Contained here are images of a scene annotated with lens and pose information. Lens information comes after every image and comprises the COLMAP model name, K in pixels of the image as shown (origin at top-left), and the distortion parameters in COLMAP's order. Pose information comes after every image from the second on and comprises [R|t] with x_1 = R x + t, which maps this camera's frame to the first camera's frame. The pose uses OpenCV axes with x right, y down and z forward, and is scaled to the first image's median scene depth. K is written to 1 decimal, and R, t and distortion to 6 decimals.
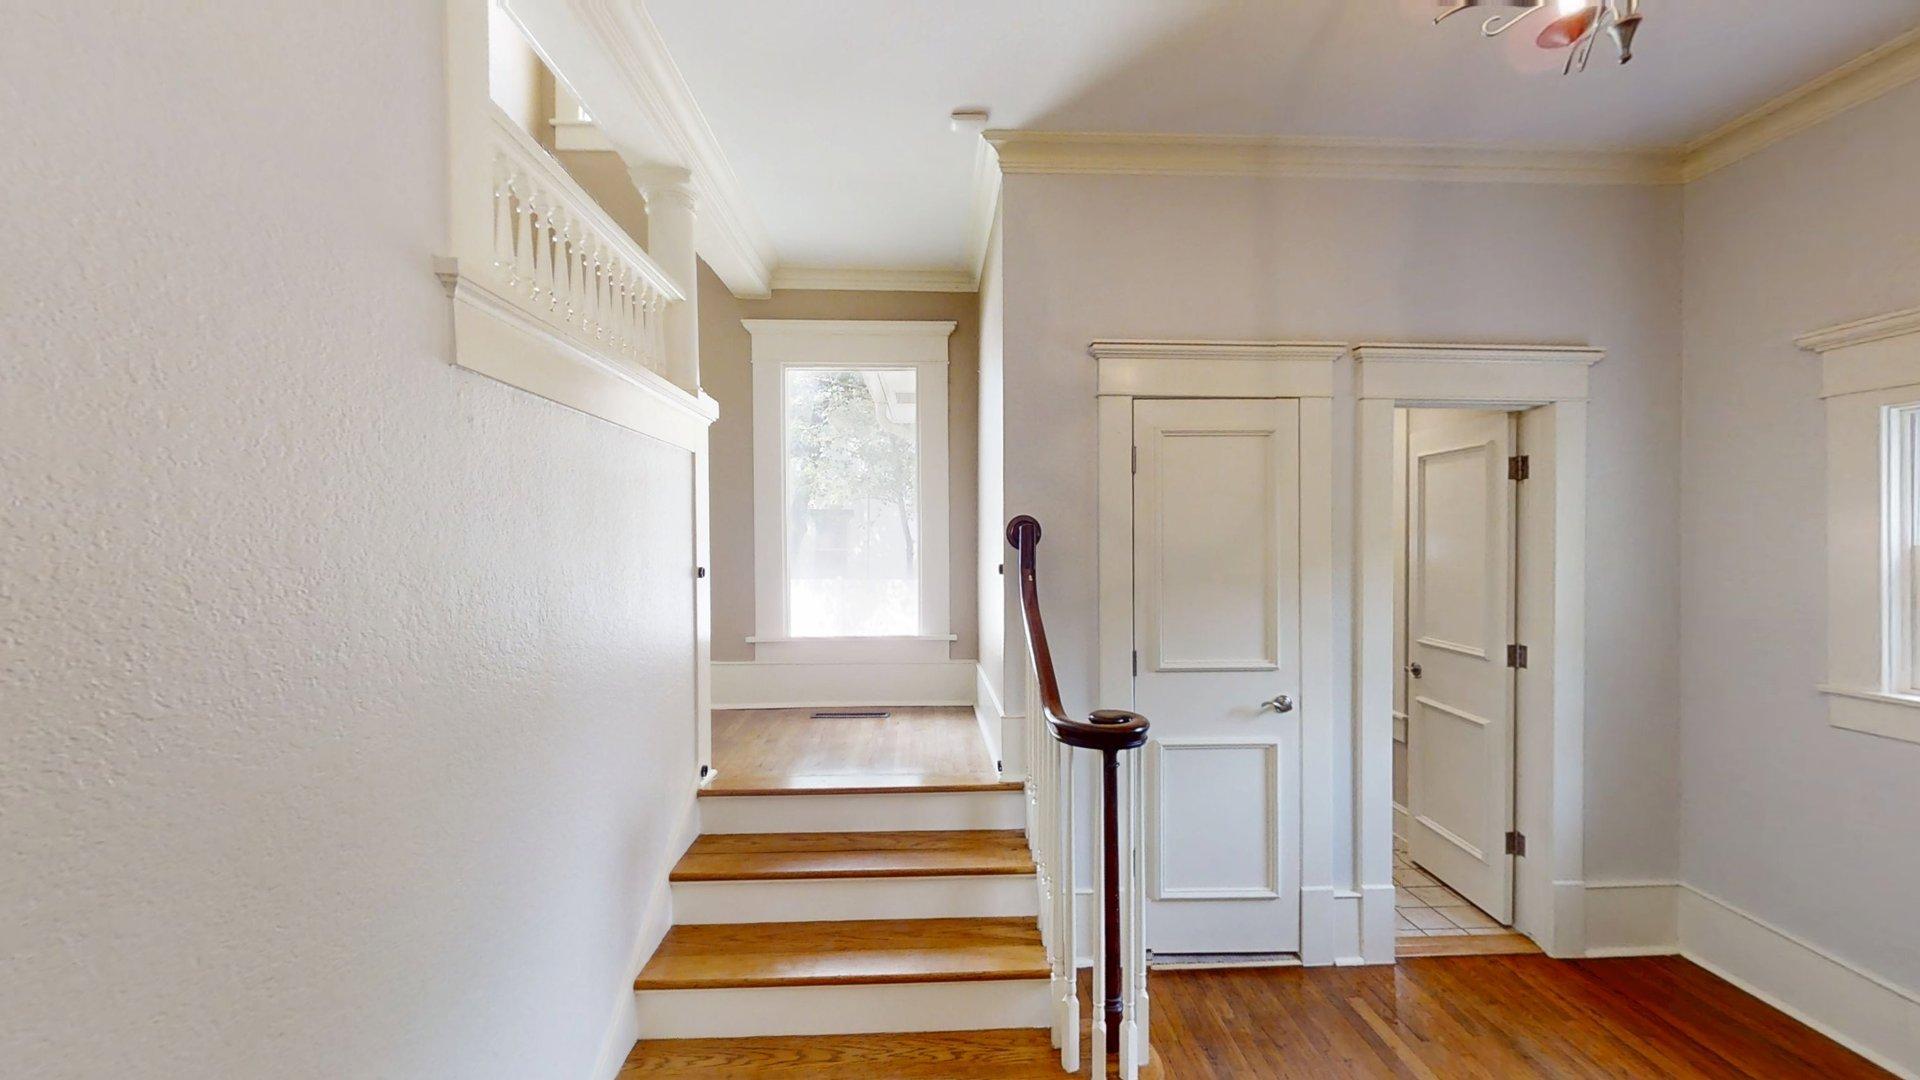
lens RADIAL K [[707.5, 0, 962.6], [0, 707.5, 542.6], [0, 0, 1]] dist [0.001139, -0.000187]
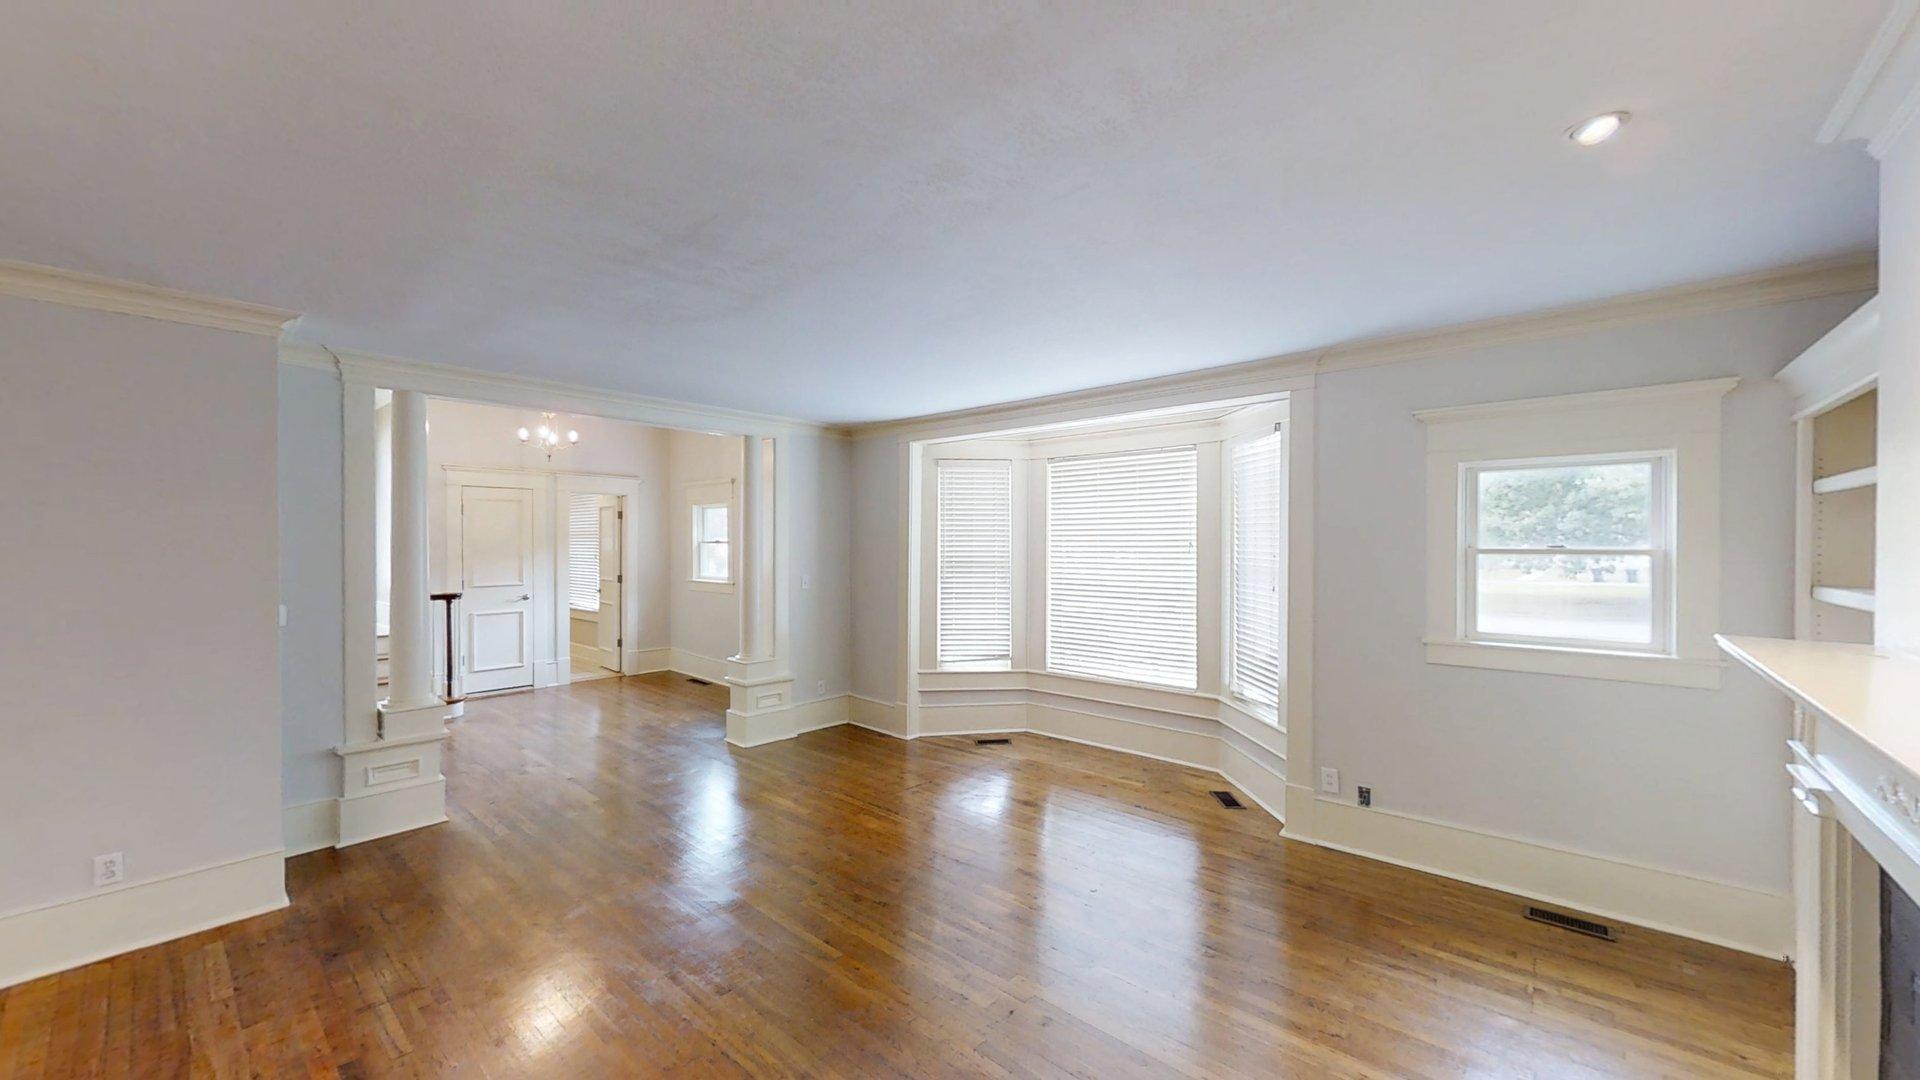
lens RADIAL K [[707.5, 0, 962.6], [0, 707.5, 542.6], [0, 0, 1]] dist [0.001139, -0.000187]
pose [[0.694071, -0.000135, 0.719907, -0.369419], [0.002264, 0.999995, -0.001995, 0.018436], [-0.719903, 0.003014, 0.694068, -2.199677]]
